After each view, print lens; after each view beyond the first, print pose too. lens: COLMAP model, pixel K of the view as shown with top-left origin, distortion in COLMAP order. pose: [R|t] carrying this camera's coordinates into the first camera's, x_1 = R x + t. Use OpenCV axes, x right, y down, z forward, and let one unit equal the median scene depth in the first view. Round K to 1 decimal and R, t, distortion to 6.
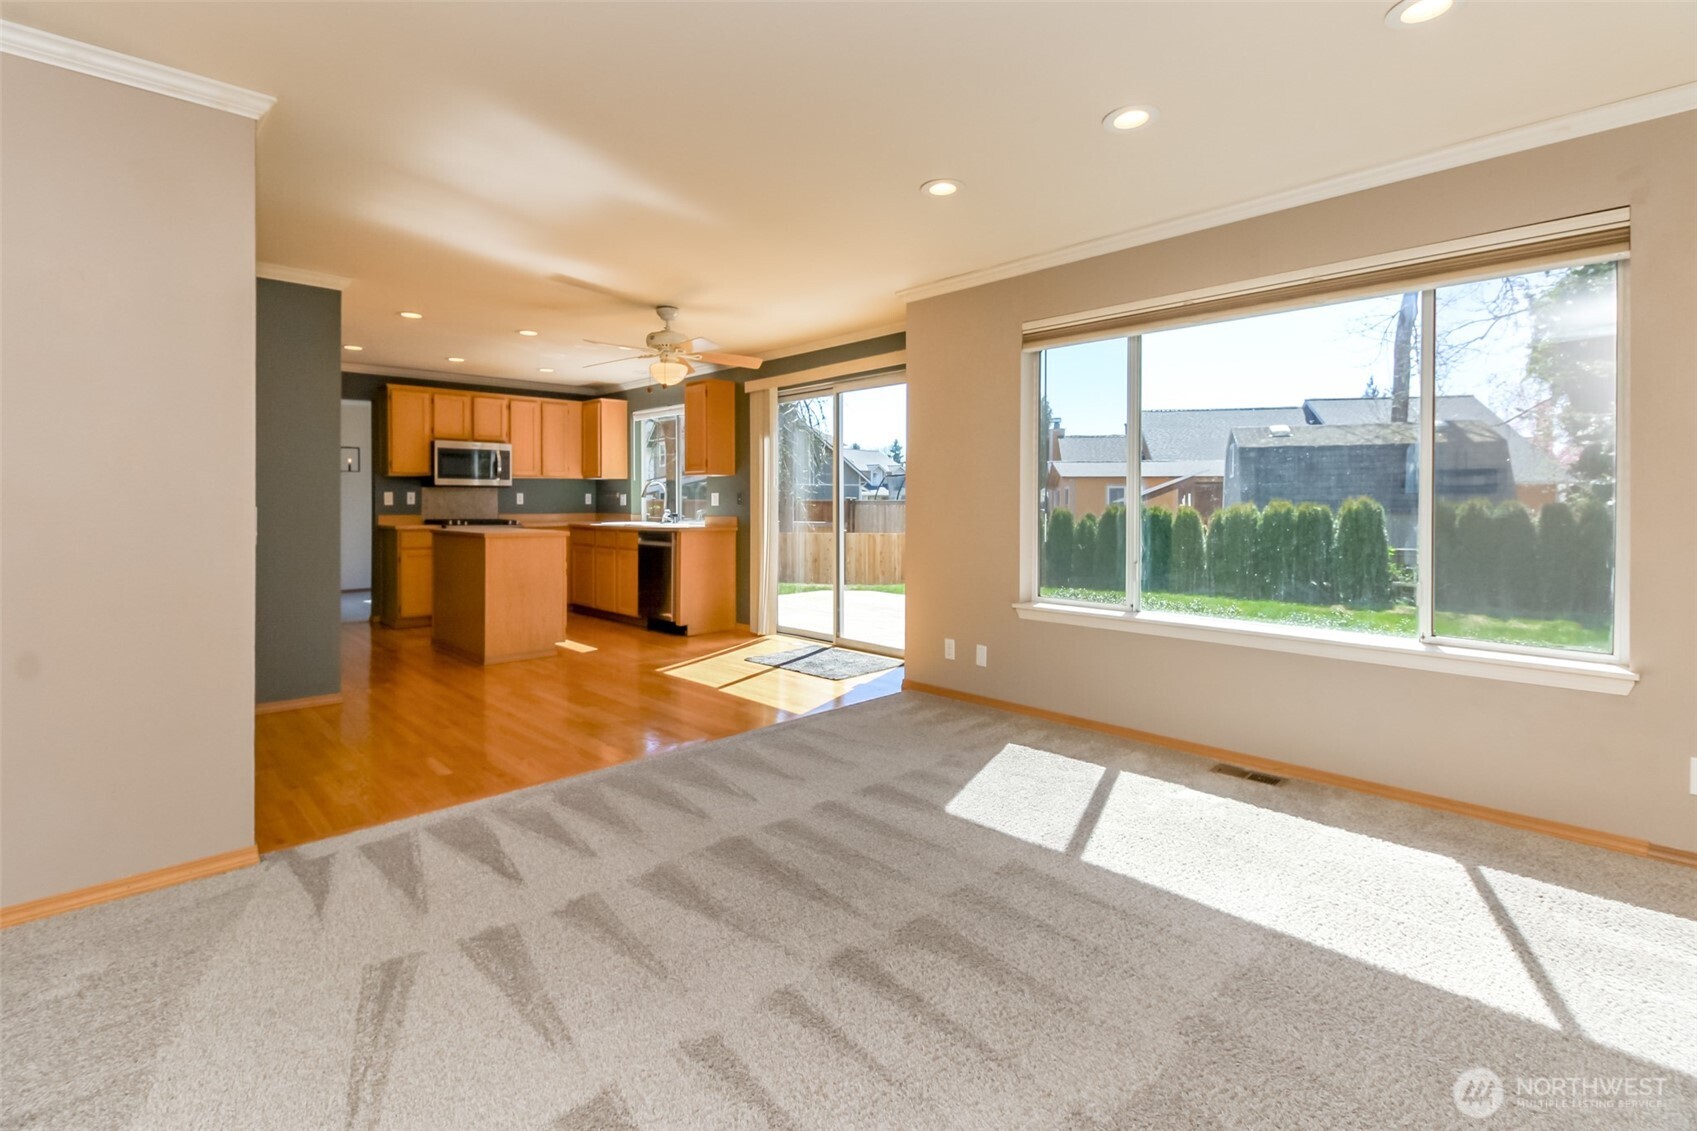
lens RADIAL K [[782.0, 0, 850.2], [0, 782.0, 504.1], [0, 0, 1]] dist [0.000011, -0.000297]
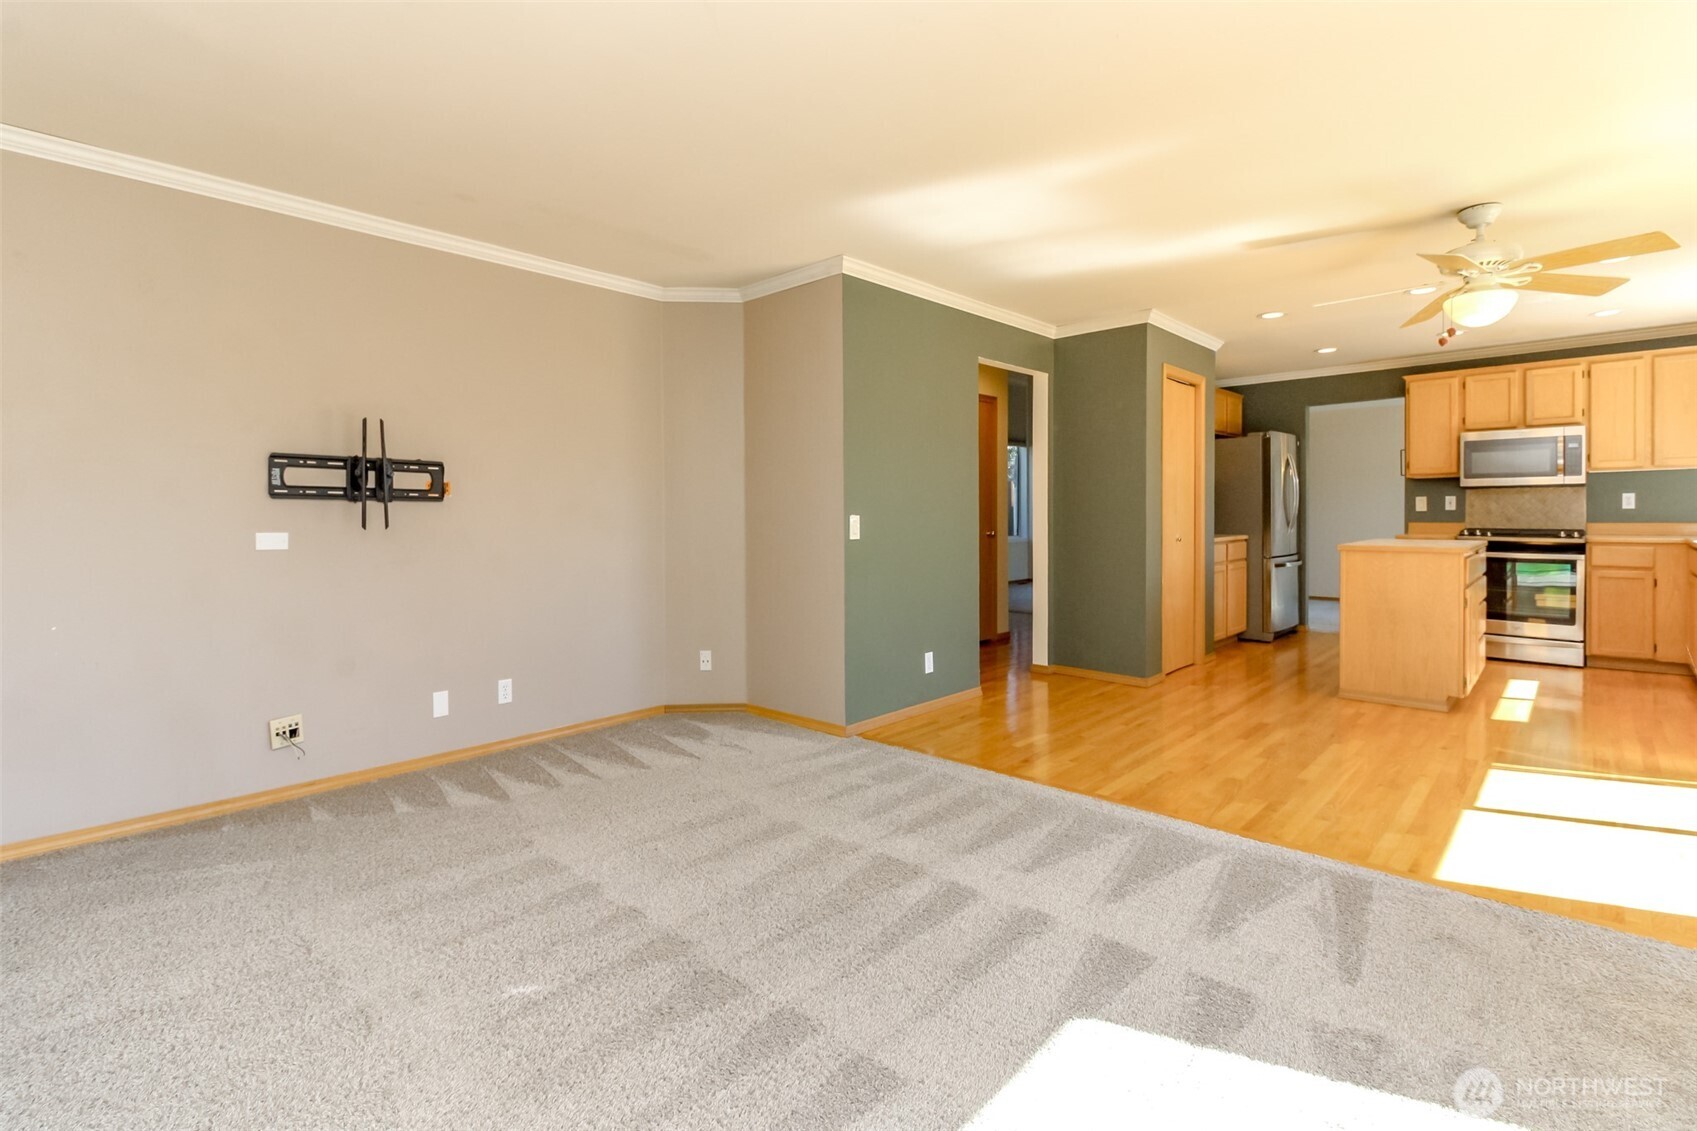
lens RADIAL K [[777.5, 0, 834.3], [0, 777.5, 517.1], [0, 0, 1]] dist [0.000786, -0.004129]
pose [[0.035956, 0.001871, -0.999352, 0.265579], [0.008234, 0.999964, 0.002169, 0.000397], [0.999319, -0.008307, 0.035940, 0.297022]]
